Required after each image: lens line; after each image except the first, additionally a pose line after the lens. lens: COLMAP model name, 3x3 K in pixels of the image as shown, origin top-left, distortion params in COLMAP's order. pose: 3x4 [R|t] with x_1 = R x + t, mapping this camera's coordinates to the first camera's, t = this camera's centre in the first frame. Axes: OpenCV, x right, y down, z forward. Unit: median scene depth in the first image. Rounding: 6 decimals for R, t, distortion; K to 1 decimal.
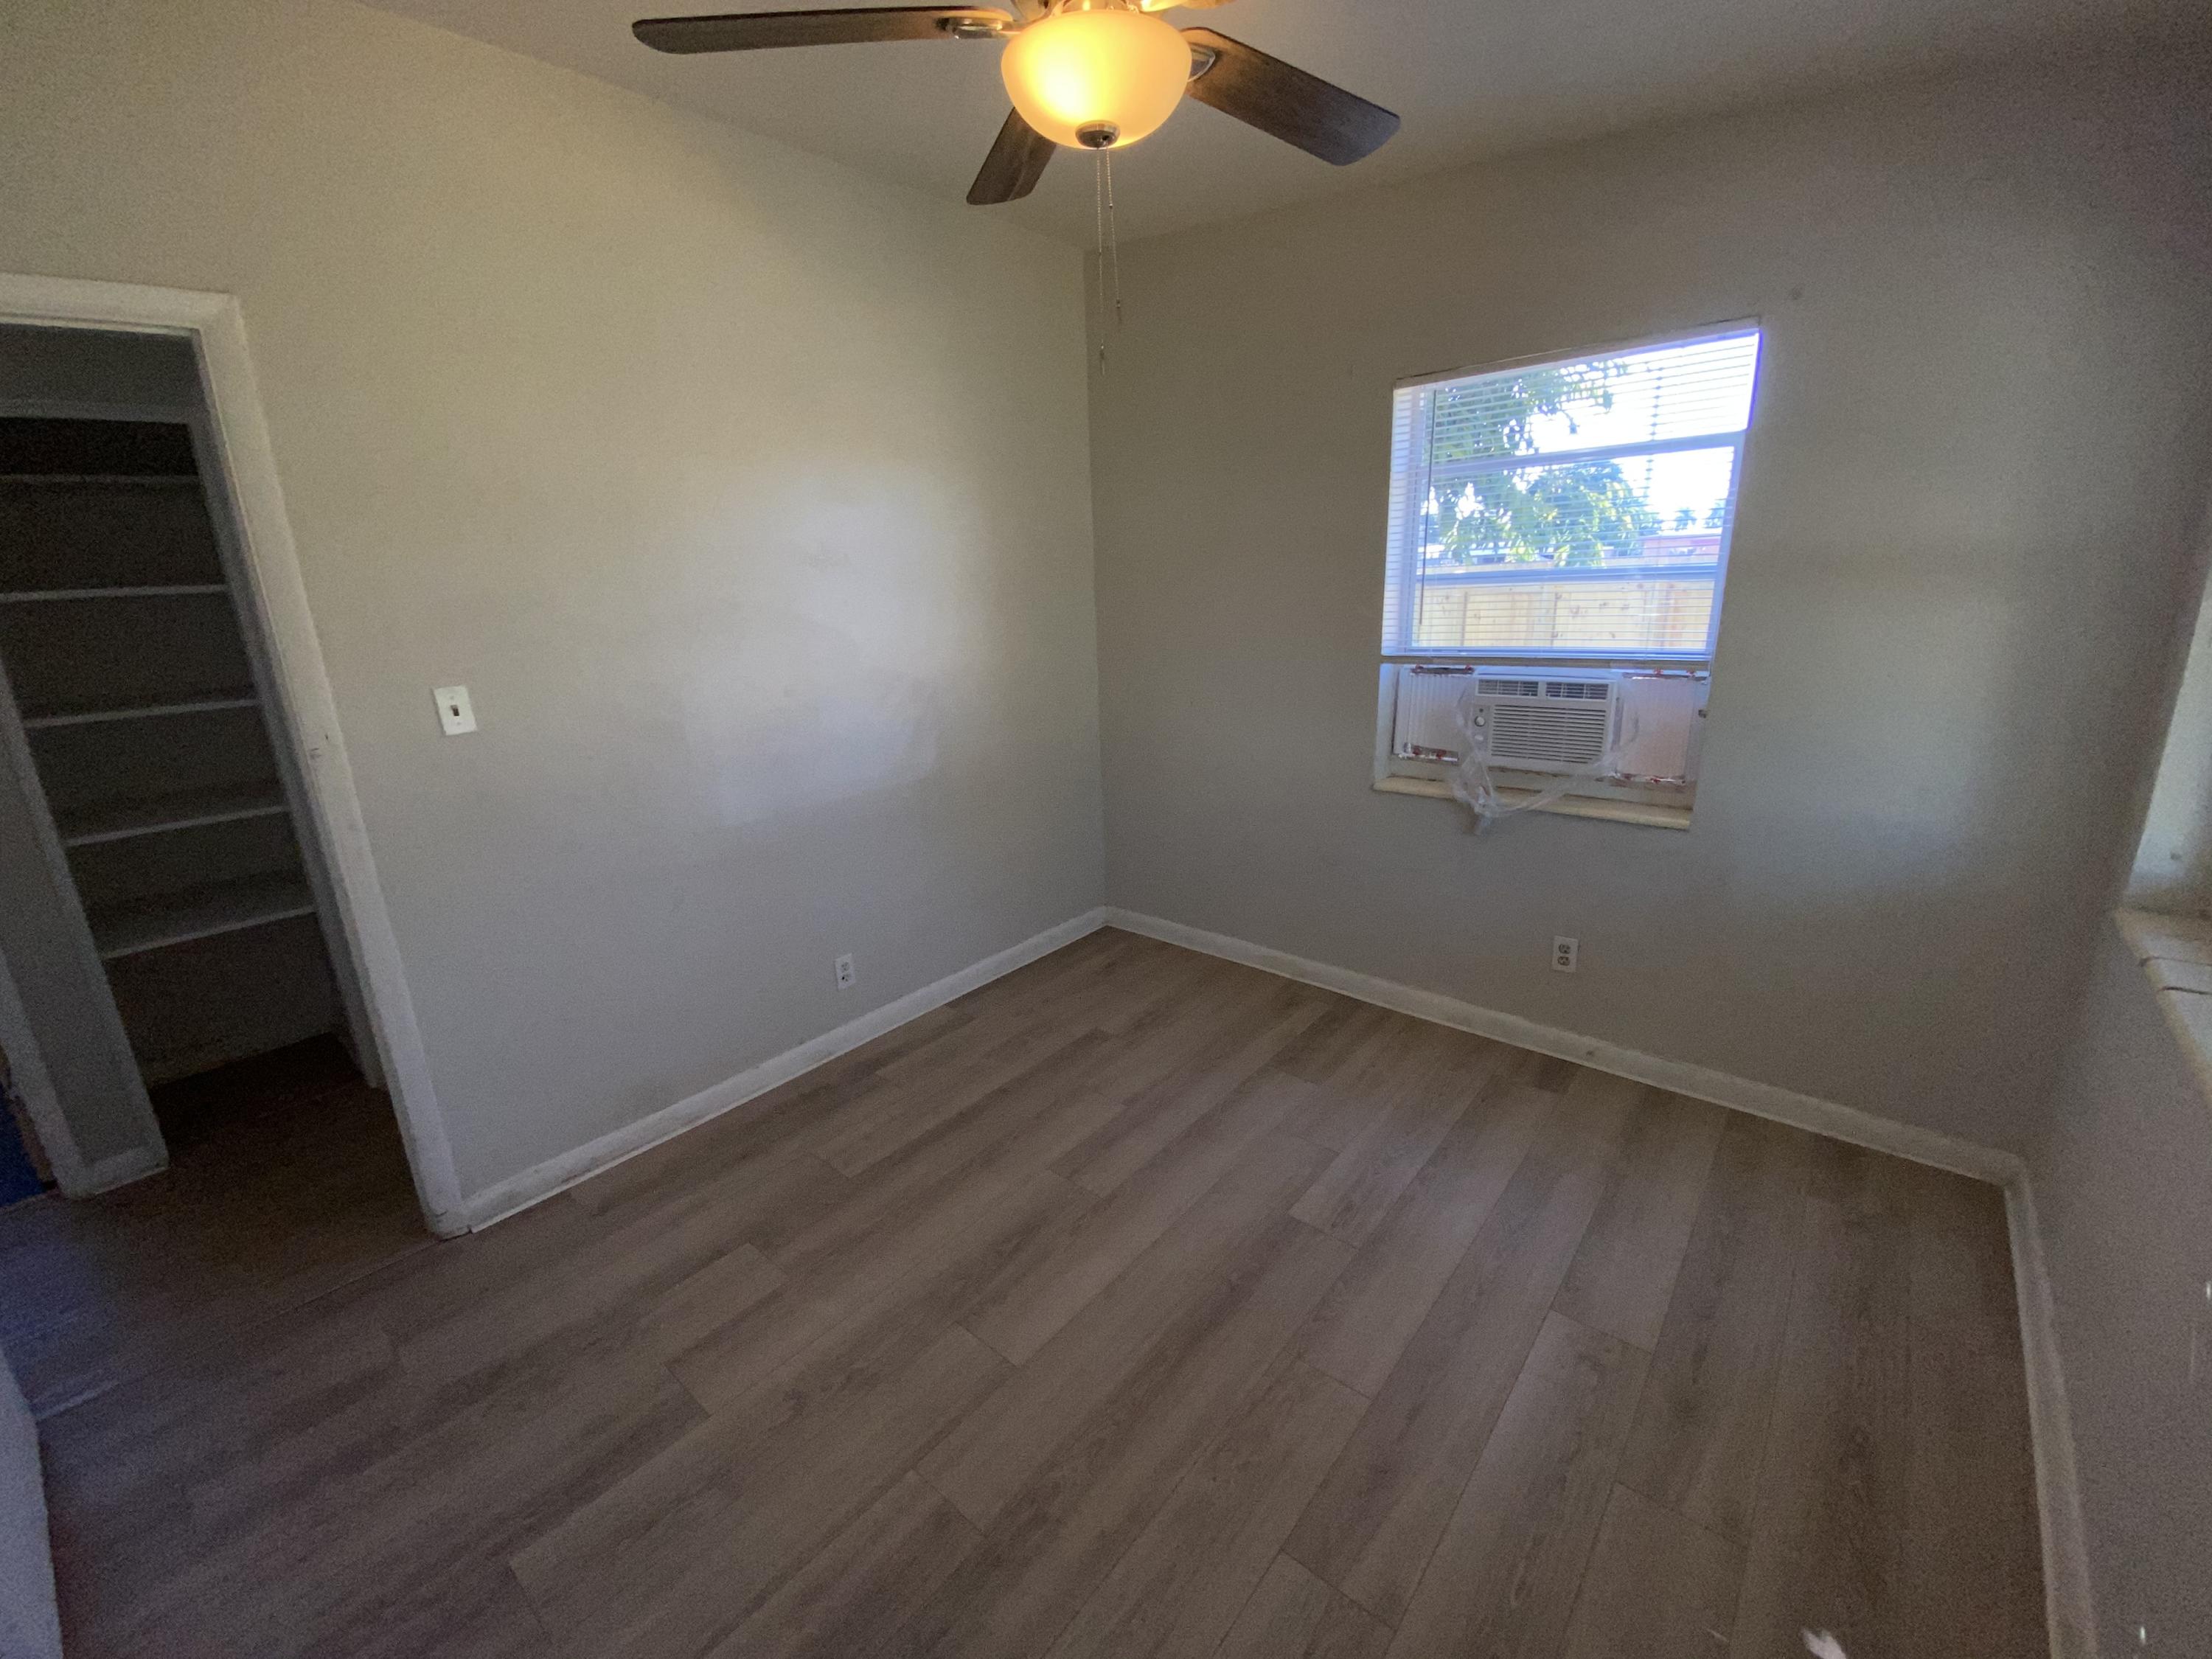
lens RADIAL K [[900.5, 0, 1103.4], [0, 900.5, 824.3], [0, 0, 1]] dist [0.034571, -0.025320]
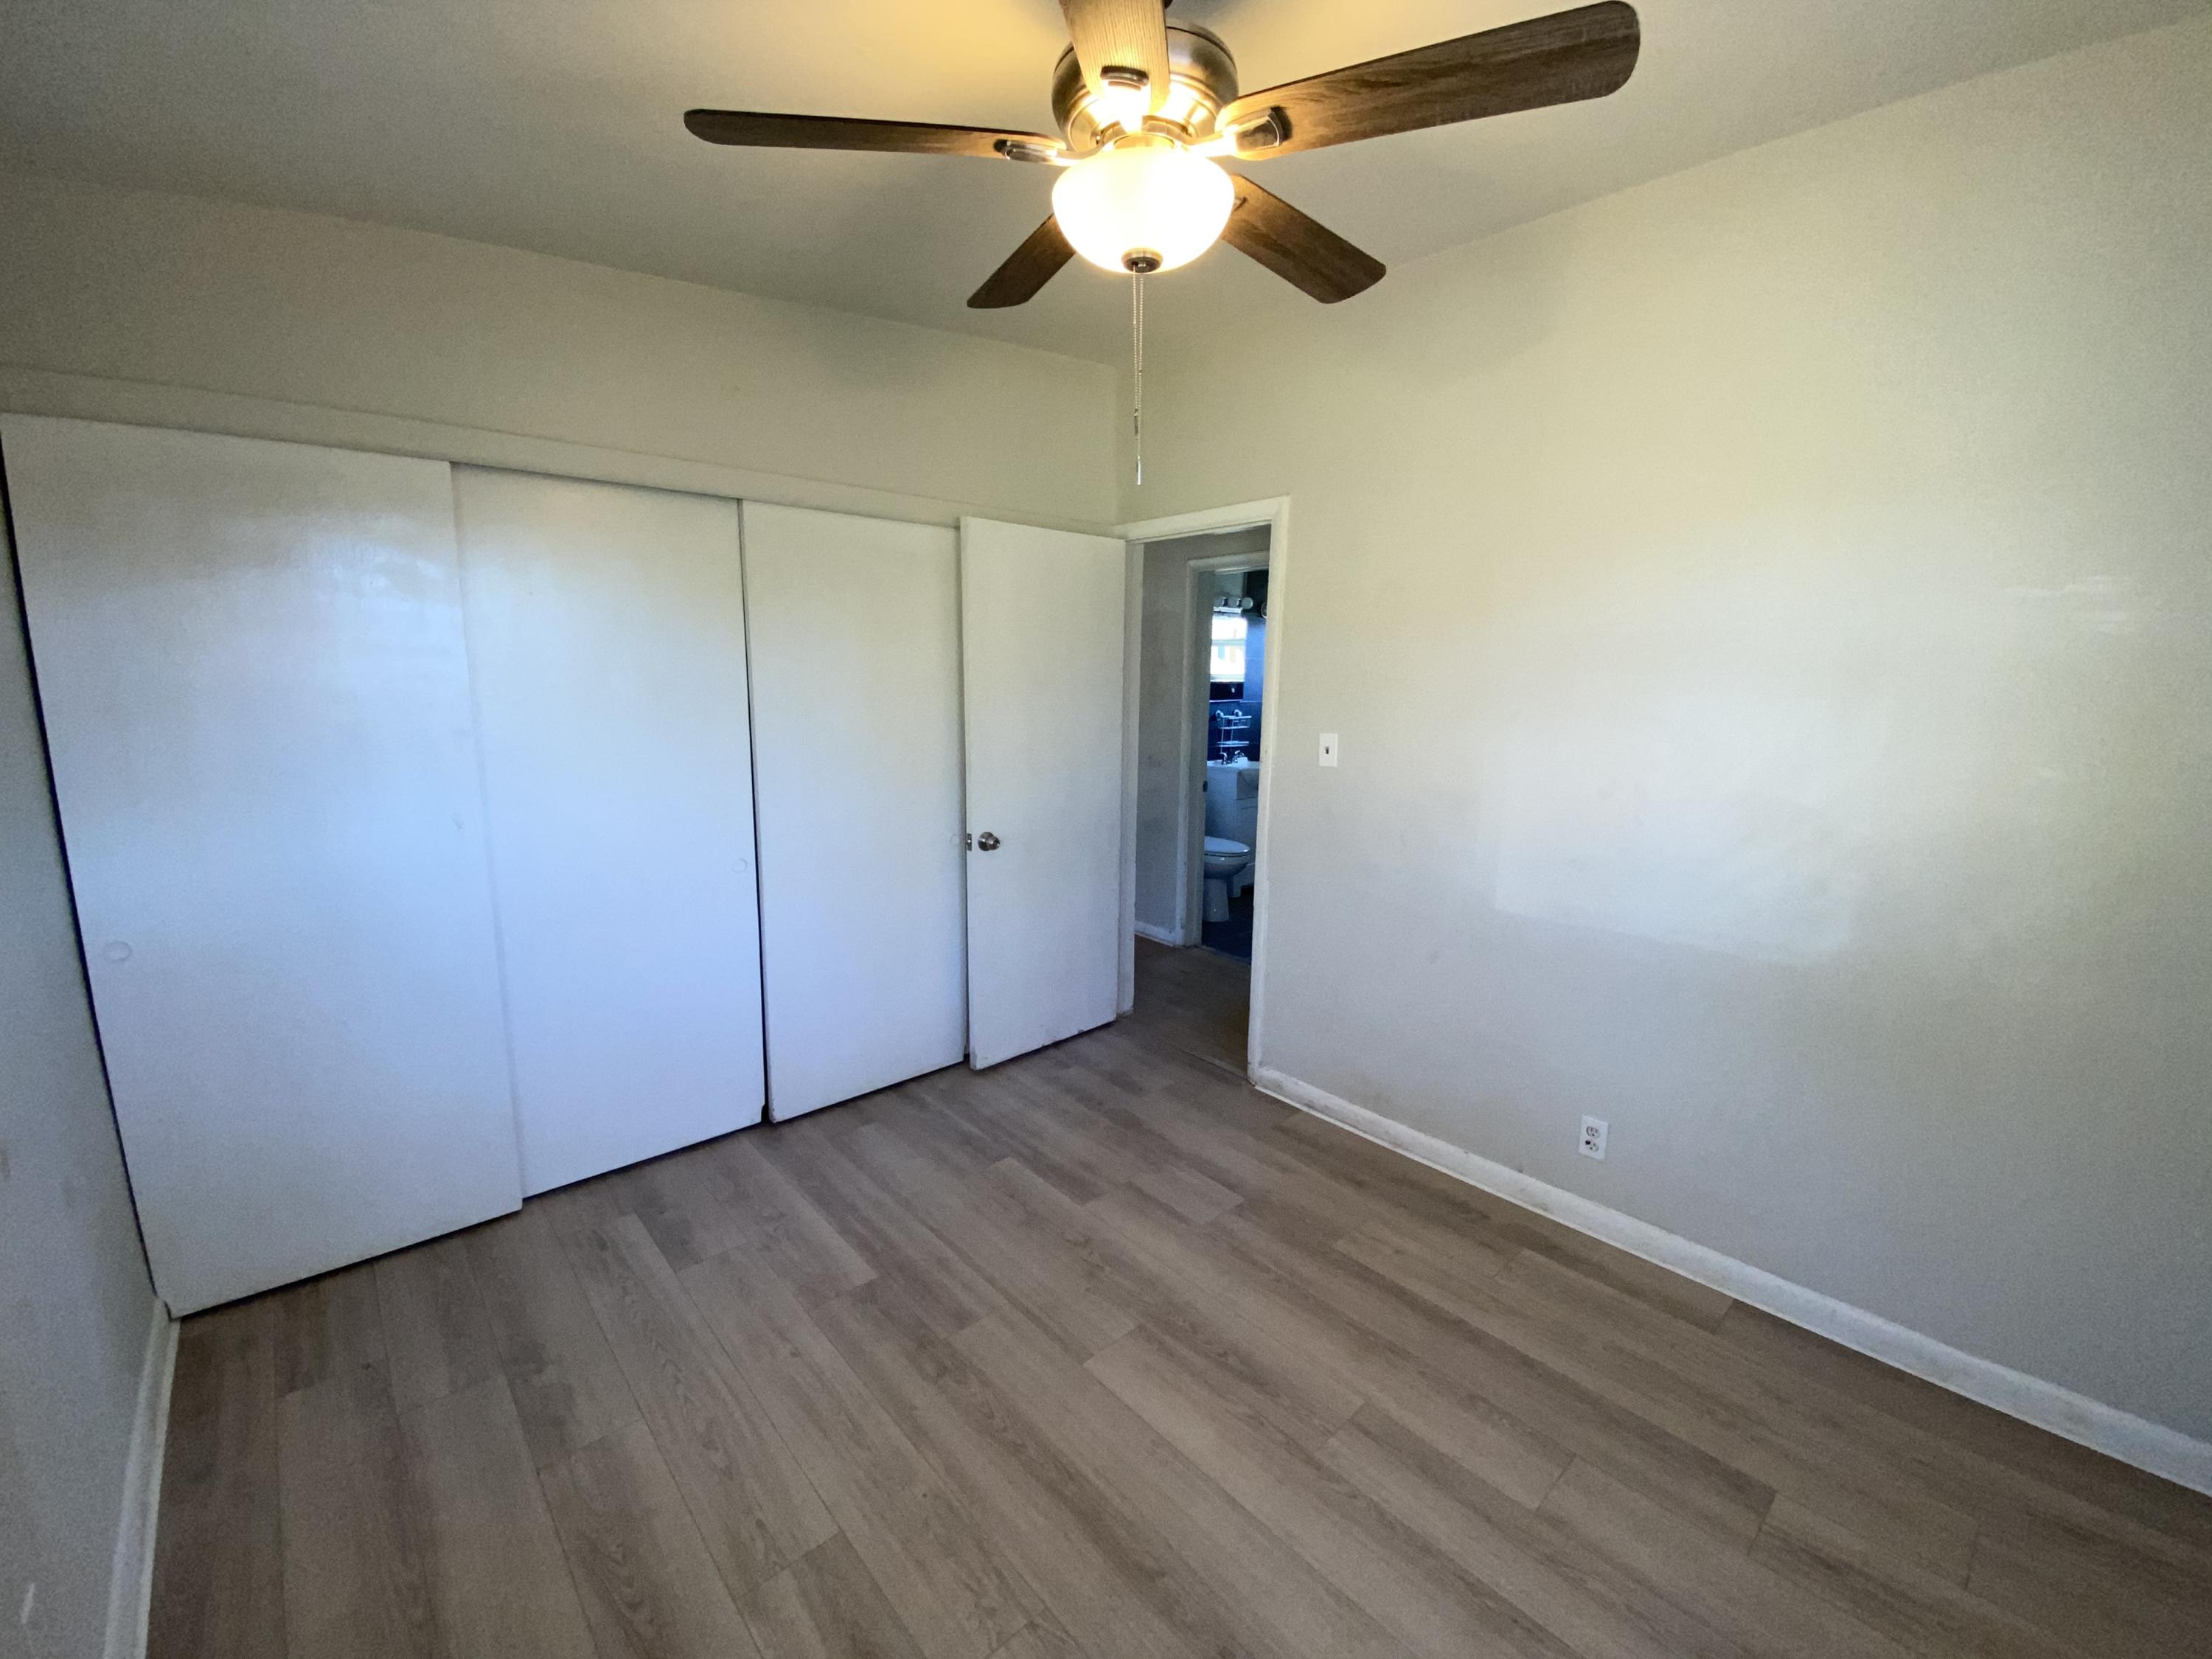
lens RADIAL K [[900.5, 0, 1103.4], [0, 900.5, 824.3], [0, 0, 1]] dist [0.034571, -0.025320]
pose [[-0.131998, 0.207449, -0.969299, 0.742421], [-0.269865, 0.933399, 0.236516, -0.257531], [0.953808, 0.292799, -0.067223, 0.791503]]
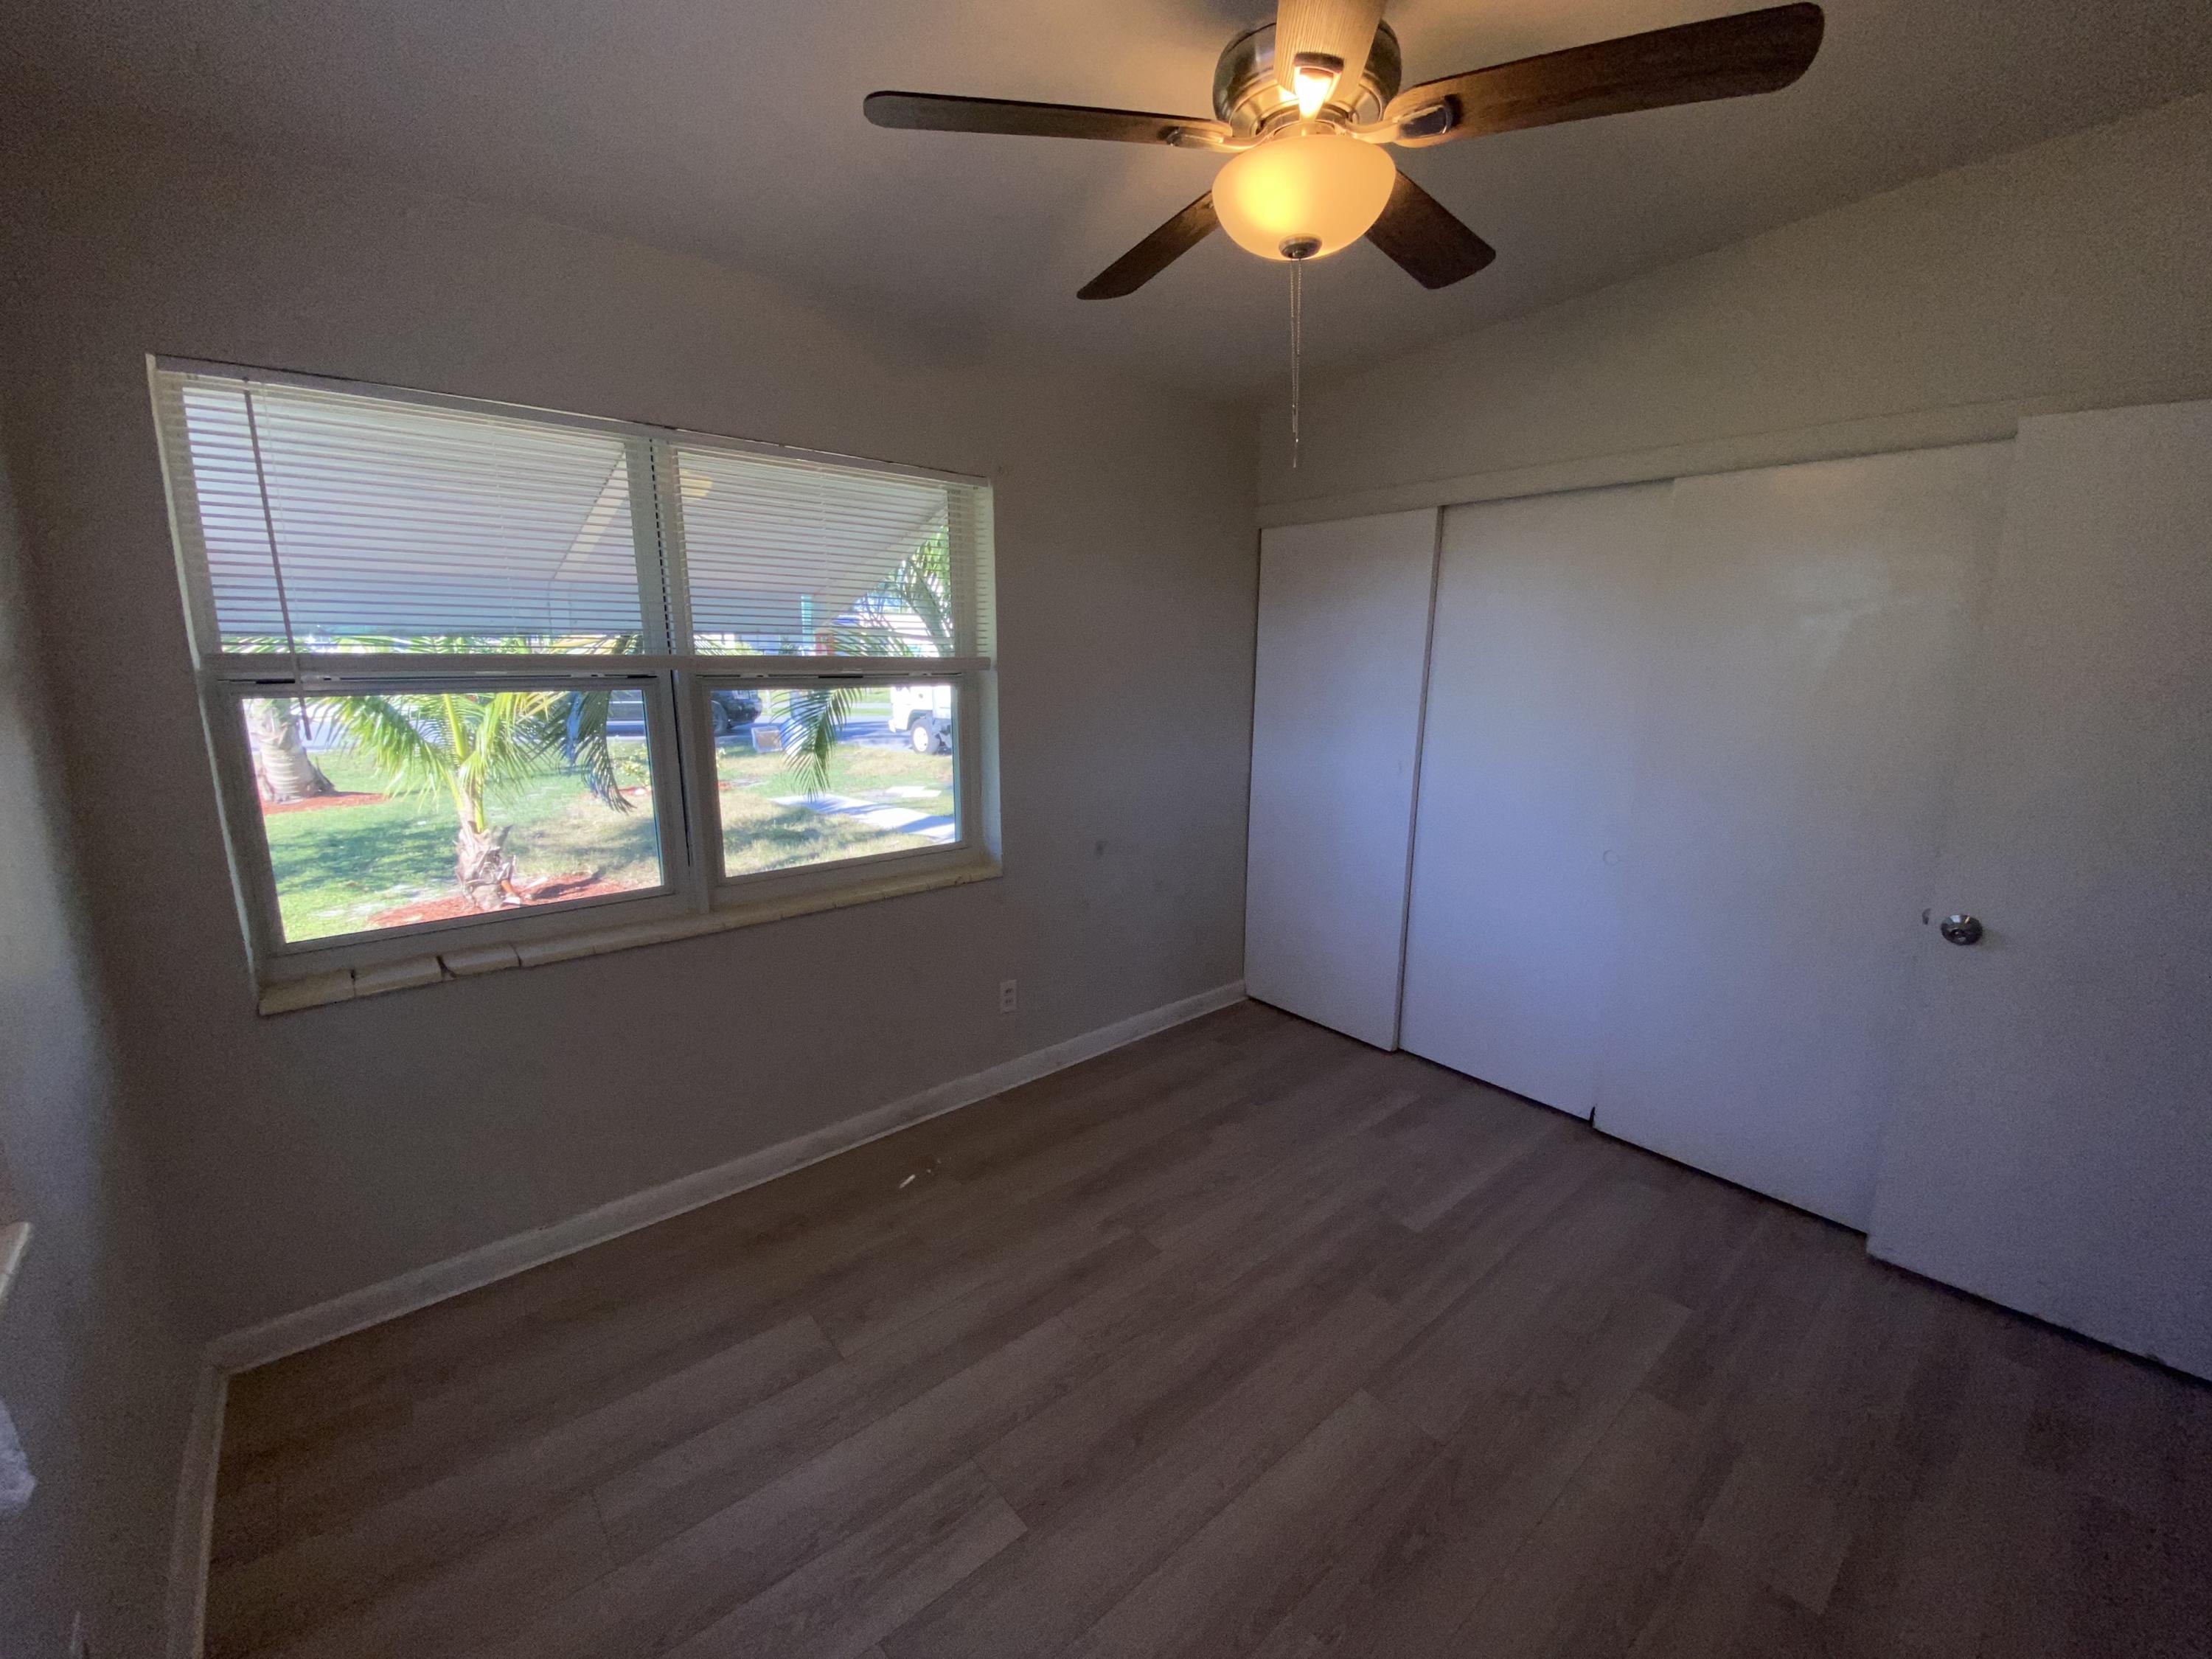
lens RADIAL K [[900.5, 0, 1103.4], [0, 900.5, 824.3], [0, 0, 1]] dist [0.034571, -0.025320]
pose [[-0.987537, -0.003830, 0.157341, 0.034154], [0.066038, 0.897363, 0.436325, -0.410181], [-0.142863, 0.441277, -0.885926, 1.475011]]
